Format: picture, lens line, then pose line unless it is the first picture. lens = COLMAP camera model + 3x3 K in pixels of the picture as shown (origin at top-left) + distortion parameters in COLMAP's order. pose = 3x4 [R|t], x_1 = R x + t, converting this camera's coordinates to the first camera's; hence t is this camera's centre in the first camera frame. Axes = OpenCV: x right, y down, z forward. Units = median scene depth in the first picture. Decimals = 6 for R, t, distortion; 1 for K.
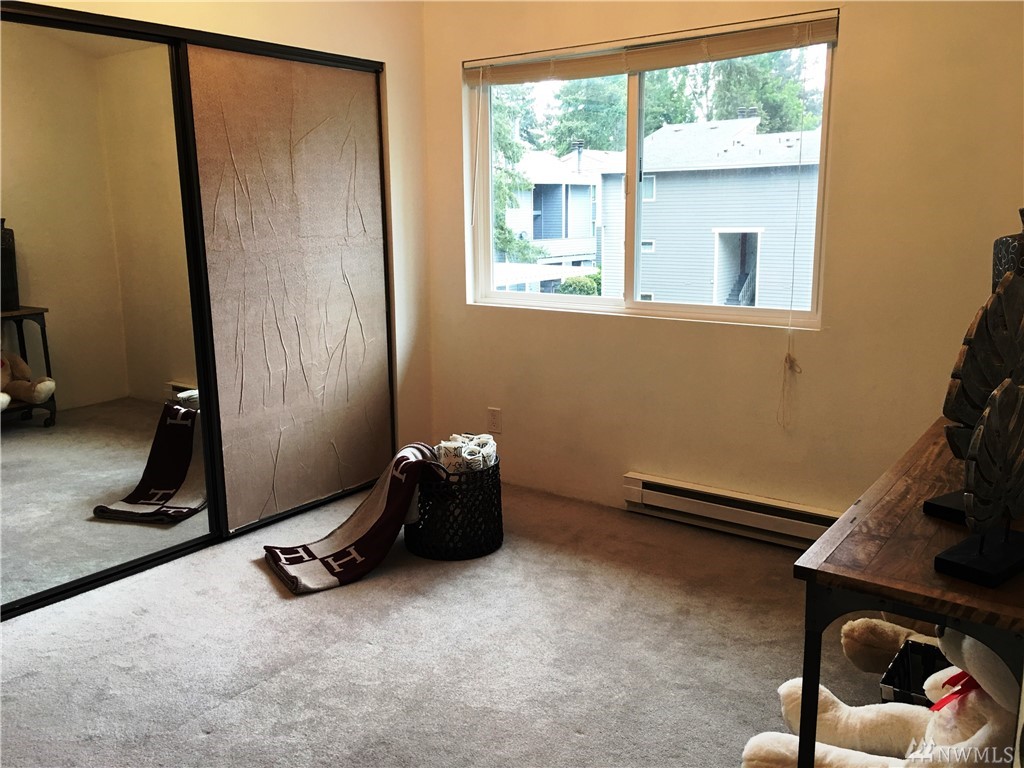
lens RADIAL K [[880.0, 0, 512.0], [0, 880.0, 384.0], [0, 0, 1]] dist [0.035392, -0.007955]
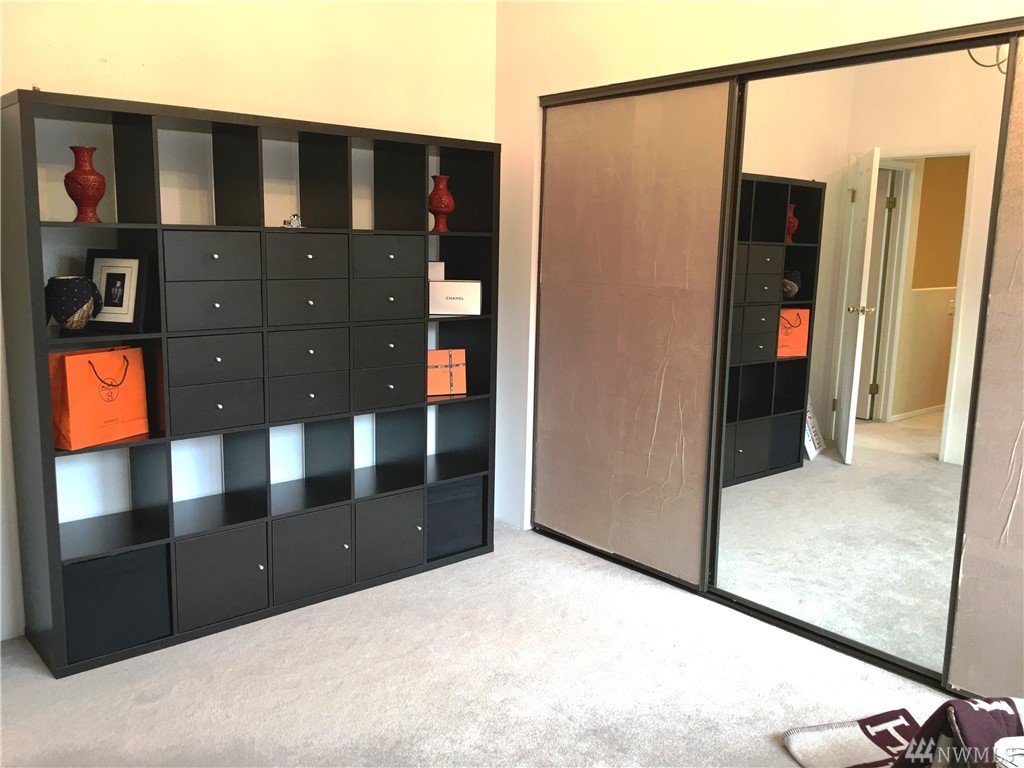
lens RADIAL K [[880.0, 0, 512.0], [0, 880.0, 384.0], [0, 0, 1]] dist [0.035392, -0.007955]
pose [[-0.208873, 0.175359, -0.962092, 0.622042], [-0.213407, 0.951909, 0.219835, -0.230649], [0.954374, 0.251235, -0.161406, 0.995714]]
